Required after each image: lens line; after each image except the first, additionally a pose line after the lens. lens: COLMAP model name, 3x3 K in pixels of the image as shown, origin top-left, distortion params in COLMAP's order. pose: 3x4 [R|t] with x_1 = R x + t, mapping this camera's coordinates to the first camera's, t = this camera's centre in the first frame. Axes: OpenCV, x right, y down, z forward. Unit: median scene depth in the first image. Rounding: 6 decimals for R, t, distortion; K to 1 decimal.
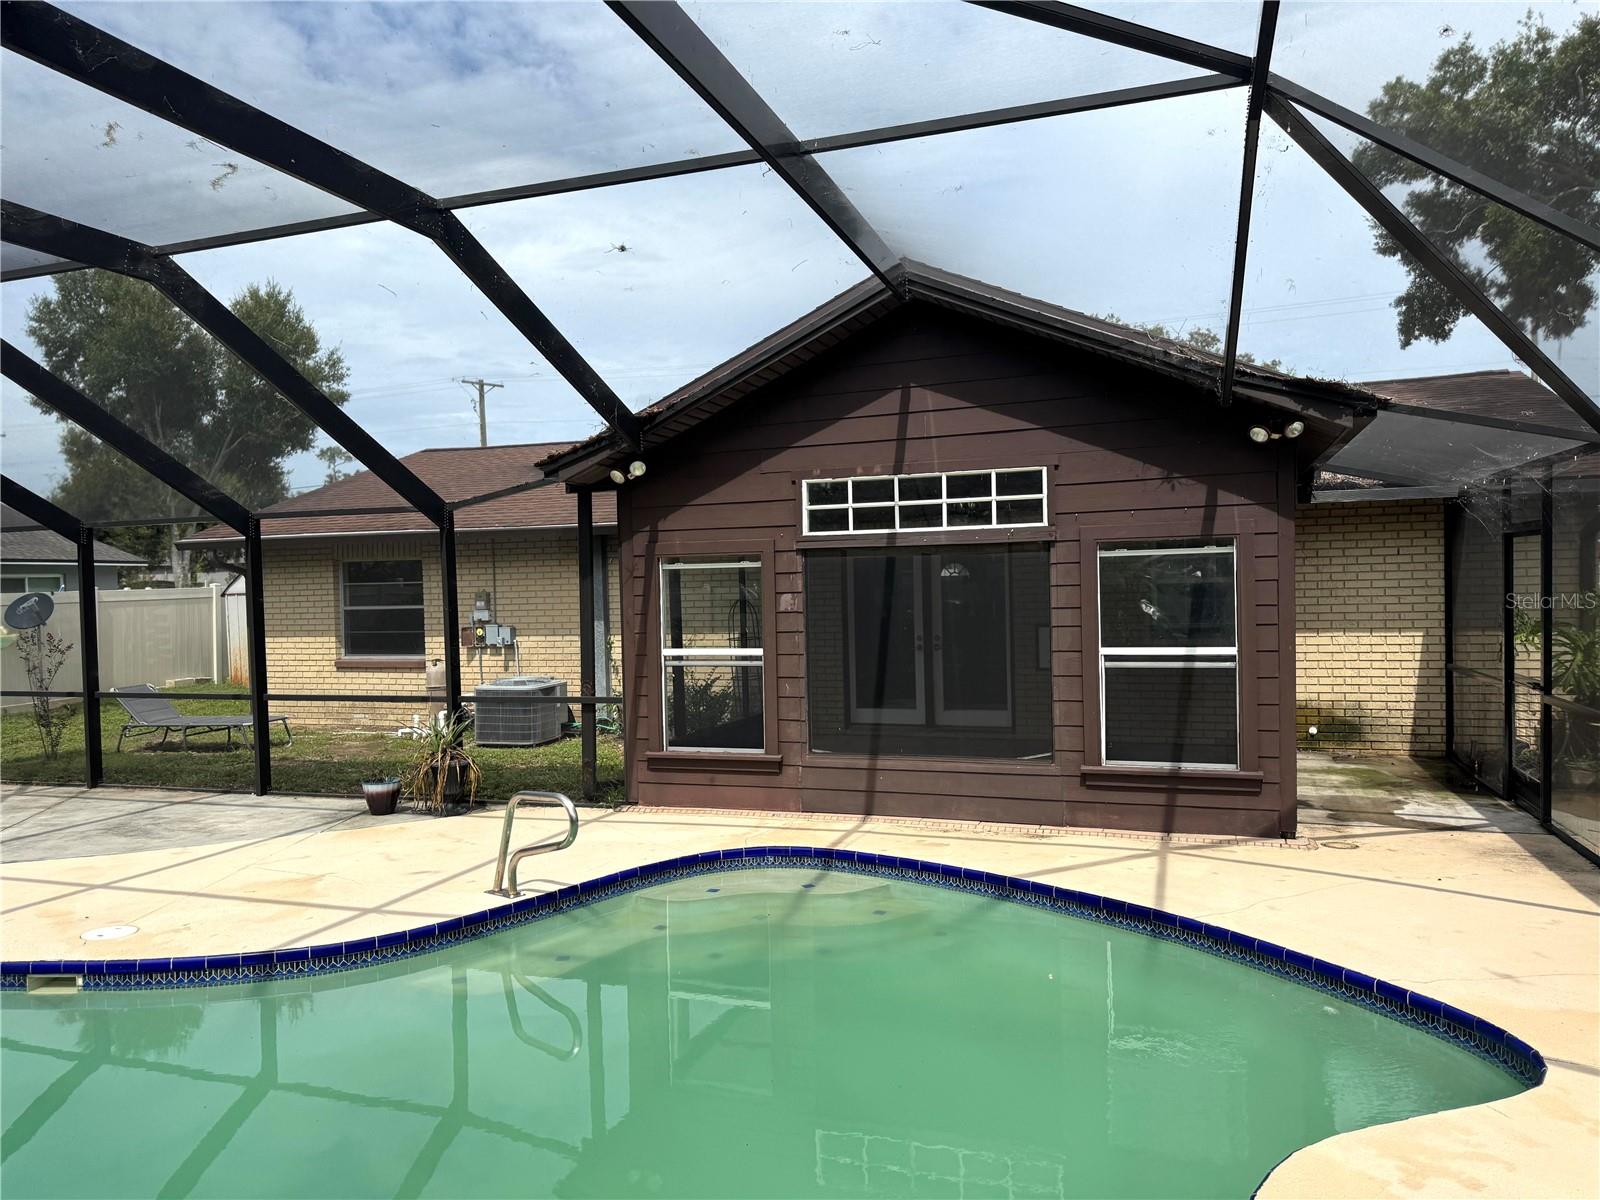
lens RADIAL K [[1125.9, 0, 800.8], [0, 1125.9, 607.1], [0, 0, 1]] dist [0.073015, -0.092474]
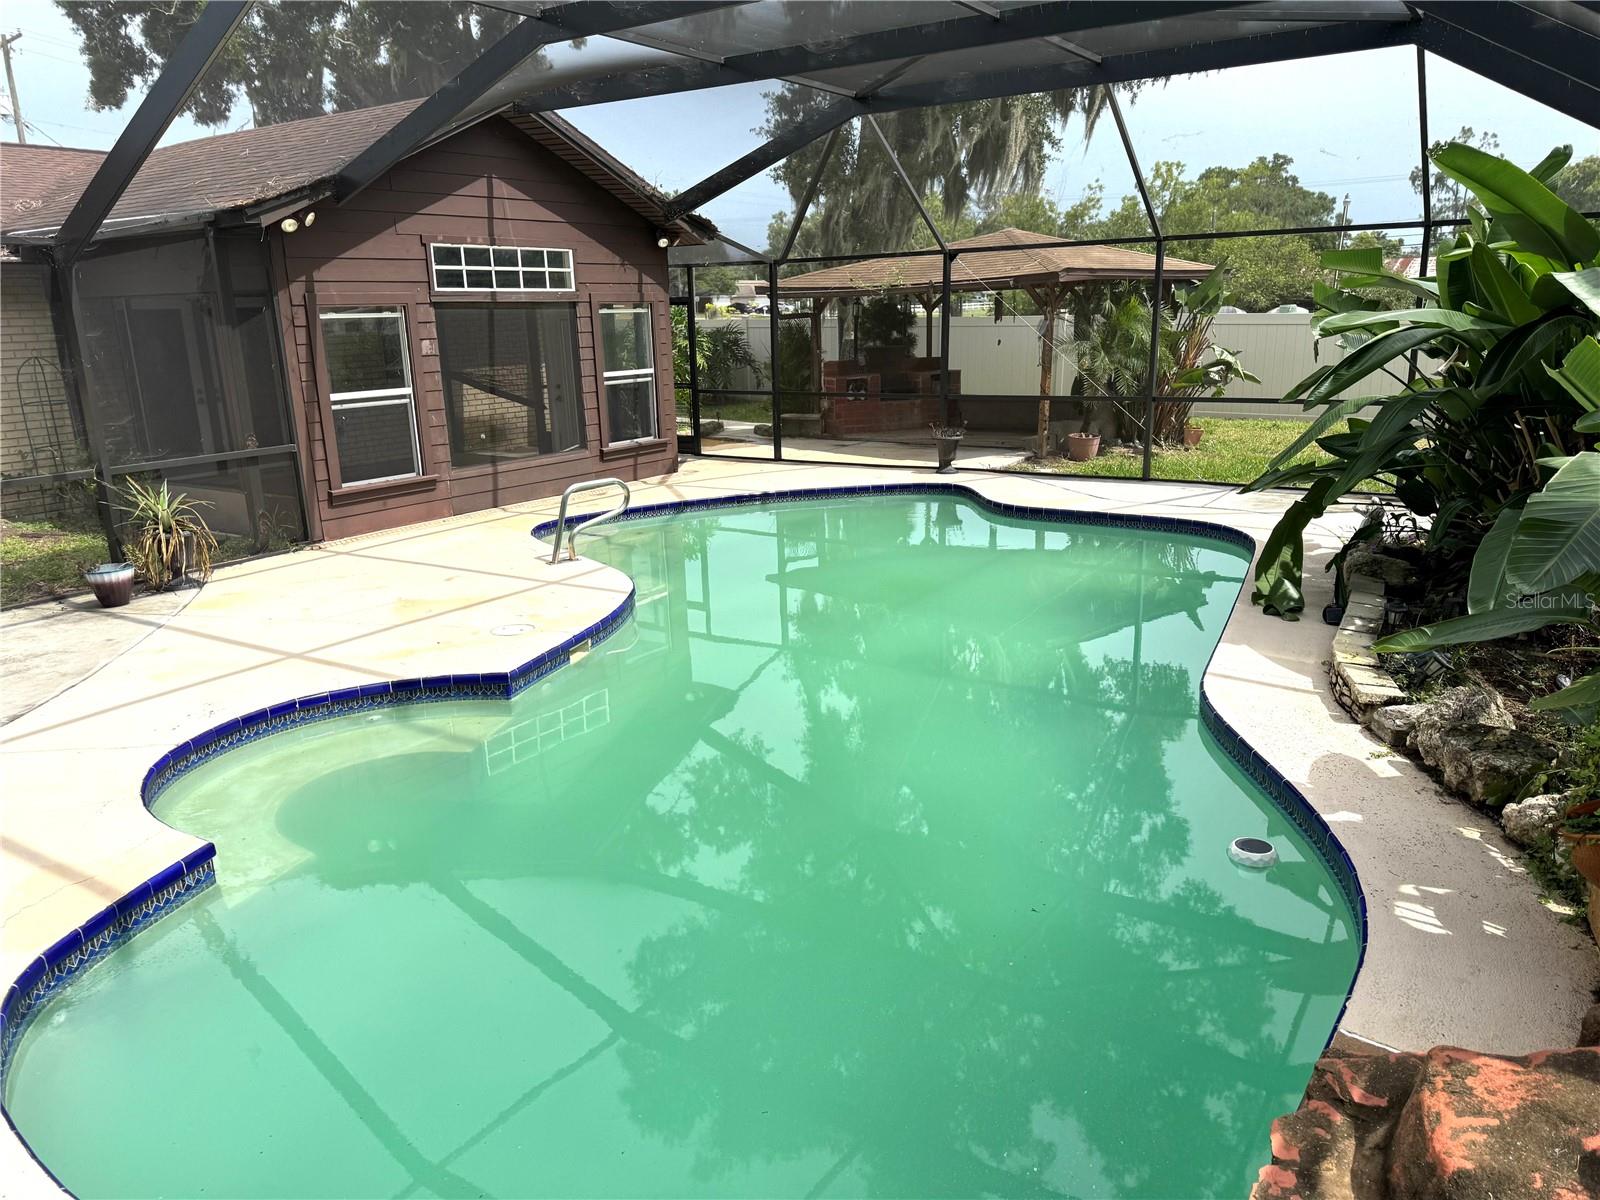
lens RADIAL K [[1125.9, 0, 802.6], [0, 1125.9, 599.7], [0, 0, 1]] dist [0.073015, -0.092474]
pose [[0.244094, -0.224355, 0.943442, -1.166007], [0.039632, 0.974365, 0.221455, 0.005872], [-0.968941, -0.016666, 0.246729, 0.308087]]
